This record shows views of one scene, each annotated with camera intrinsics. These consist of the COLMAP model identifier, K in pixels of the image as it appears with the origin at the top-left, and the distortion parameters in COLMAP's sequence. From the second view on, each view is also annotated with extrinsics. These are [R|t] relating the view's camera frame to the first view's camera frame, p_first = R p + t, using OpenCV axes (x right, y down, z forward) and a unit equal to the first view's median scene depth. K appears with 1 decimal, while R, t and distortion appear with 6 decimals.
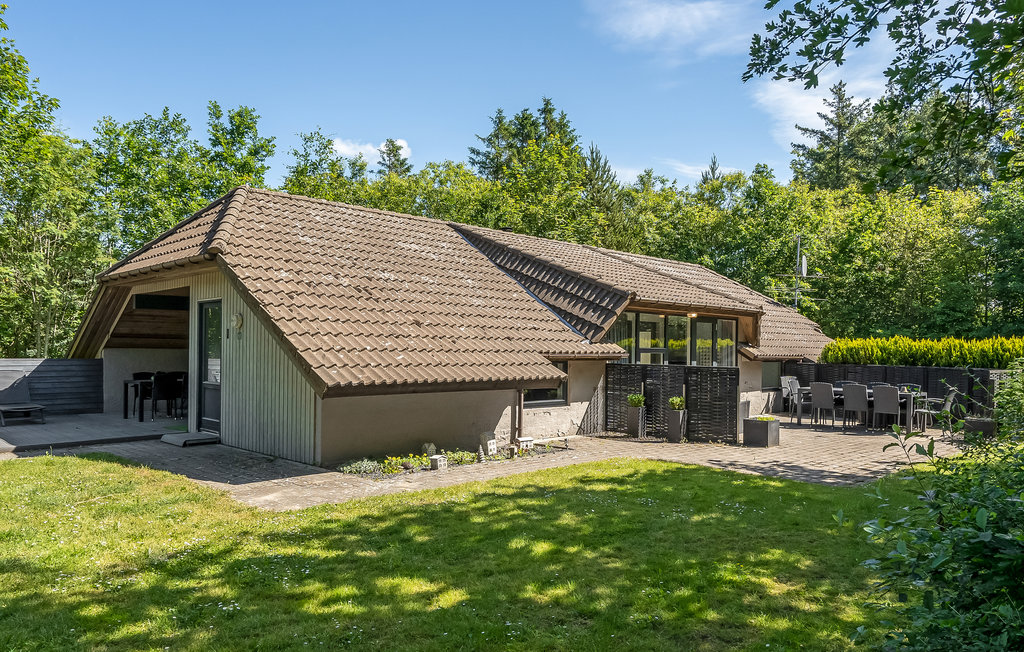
lens RADIAL K [[725.5, 0, 512.9], [0, 725.5, 344.6], [0, 0, 1]] dist [0.001527, 0.002634]
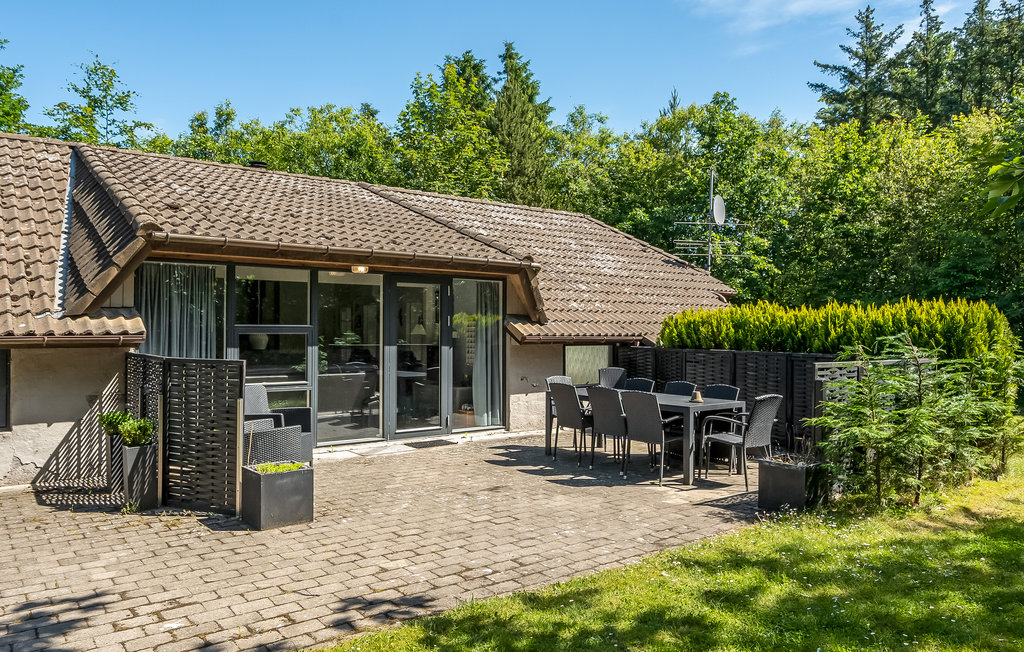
lens RADIAL K [[716.0, 0, 512.0], [0, 716.0, 326.0], [0, 0, 1]] dist [-0.004720, -0.007593]
pose [[0.993076, -0.008802, -0.117143, 0.214249], [0.008877, 0.999961, 0.000118, 0.003366], [0.117137, -0.001157, 0.993115, 0.209391]]
